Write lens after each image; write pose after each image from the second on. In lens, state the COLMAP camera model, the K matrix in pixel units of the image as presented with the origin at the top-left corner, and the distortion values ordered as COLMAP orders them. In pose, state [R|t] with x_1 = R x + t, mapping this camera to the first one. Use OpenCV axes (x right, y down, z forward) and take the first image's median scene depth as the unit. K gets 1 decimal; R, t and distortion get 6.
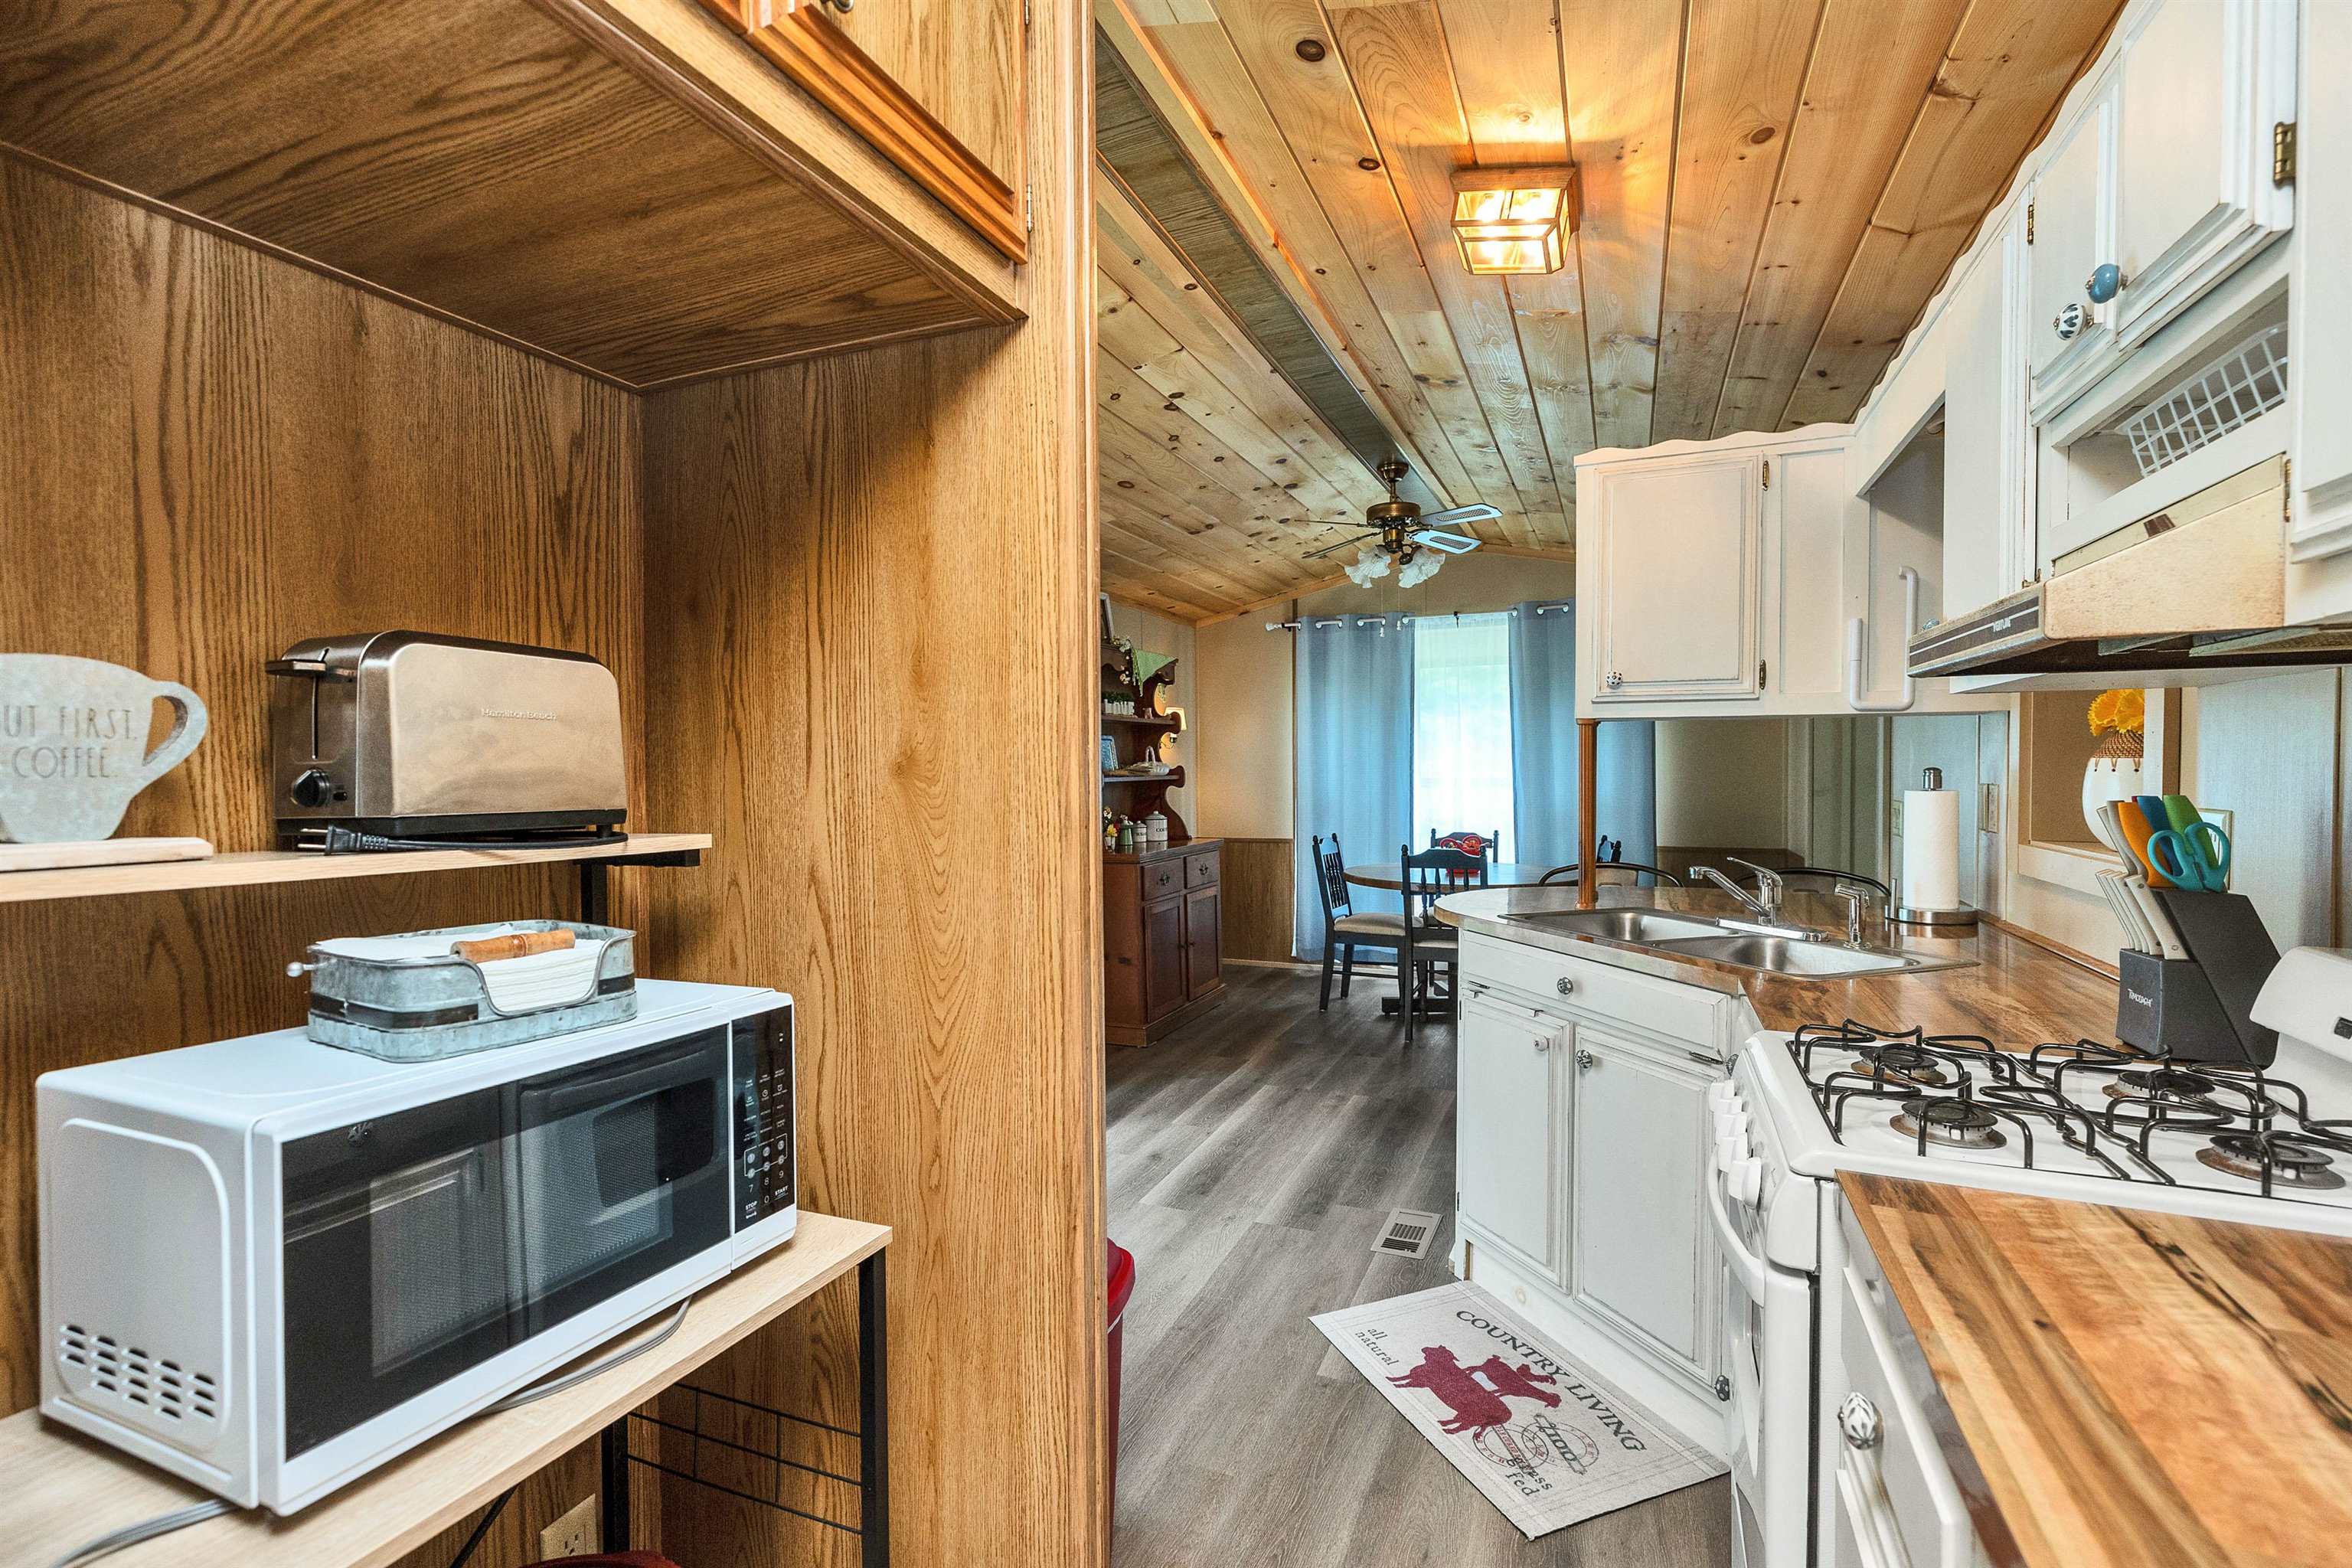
lens RADIAL K [[1073.1, 0, 1168.2], [0, 1073.1, 786.2], [0, 0, 1]] dist [-0.000630, -0.000091]
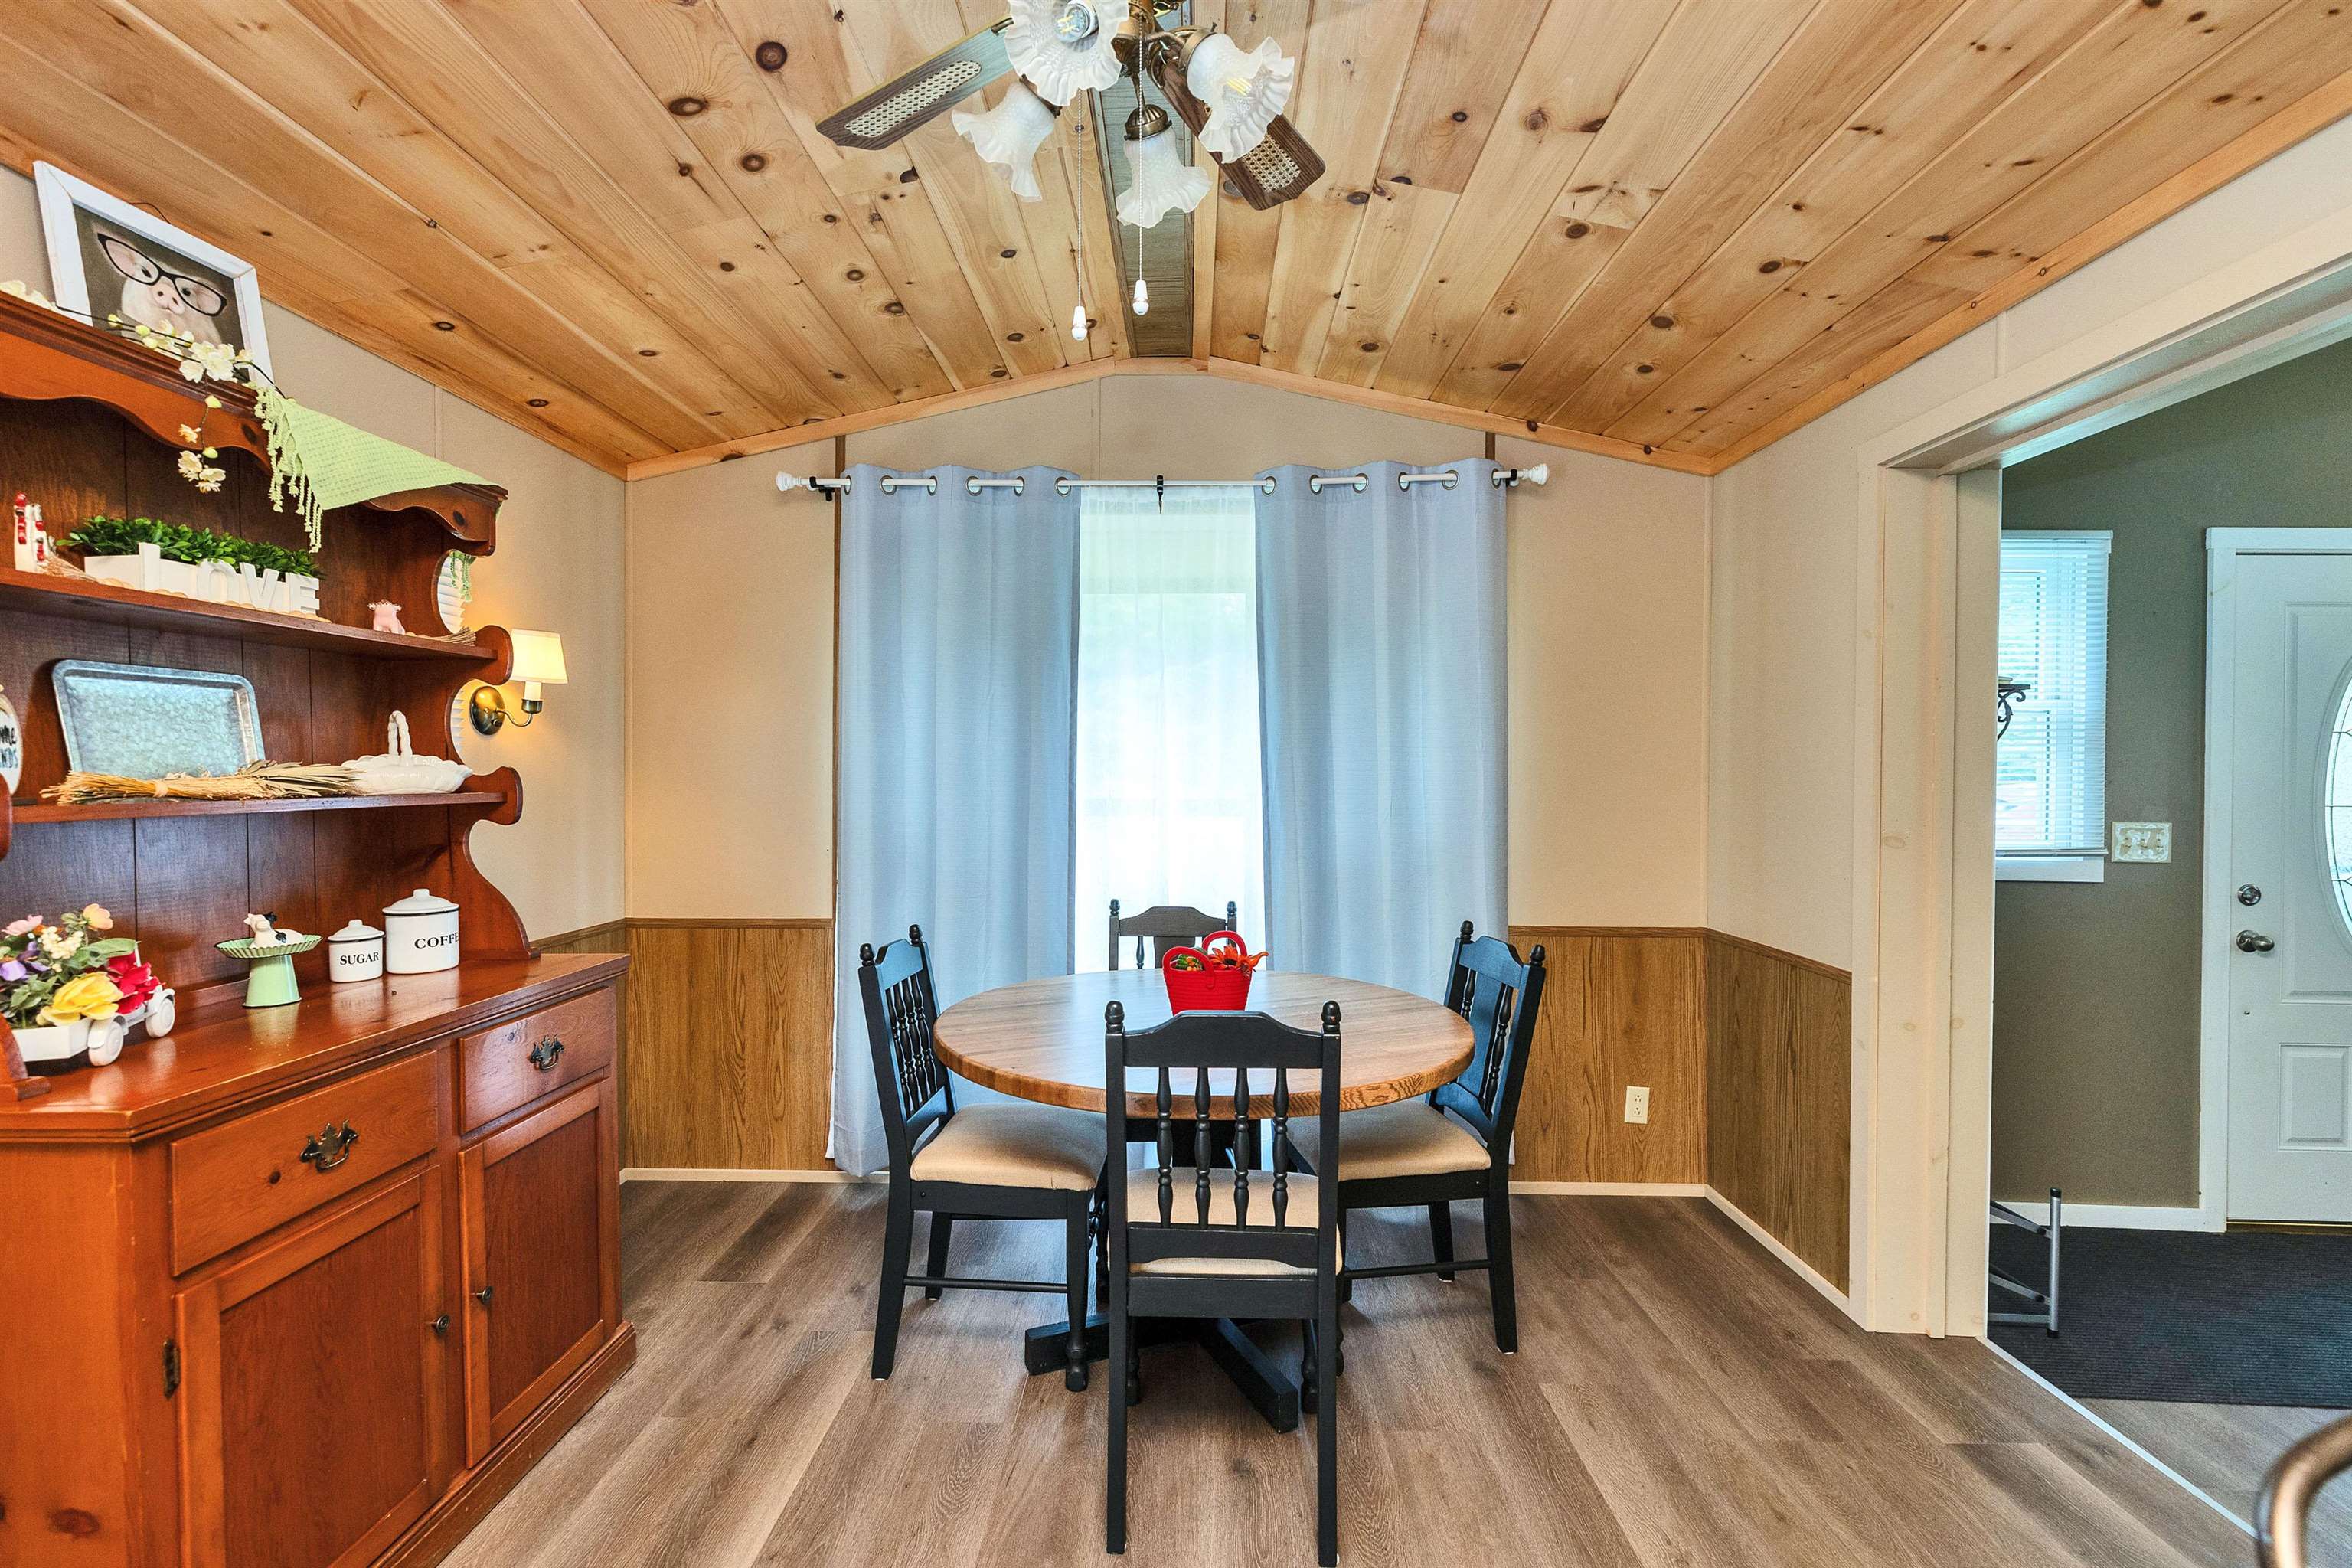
lens RADIAL K [[1073.1, 0, 1168.3], [0, 1073.1, 783.6], [0, 0, 1]] dist [-0.000630, -0.000091]
pose [[0.929769, 0.010762, 0.367986, 0.089529], [-0.006153, 0.999887, -0.013697, -0.009440], [-0.368092, 0.010471, 0.929730, 0.558238]]
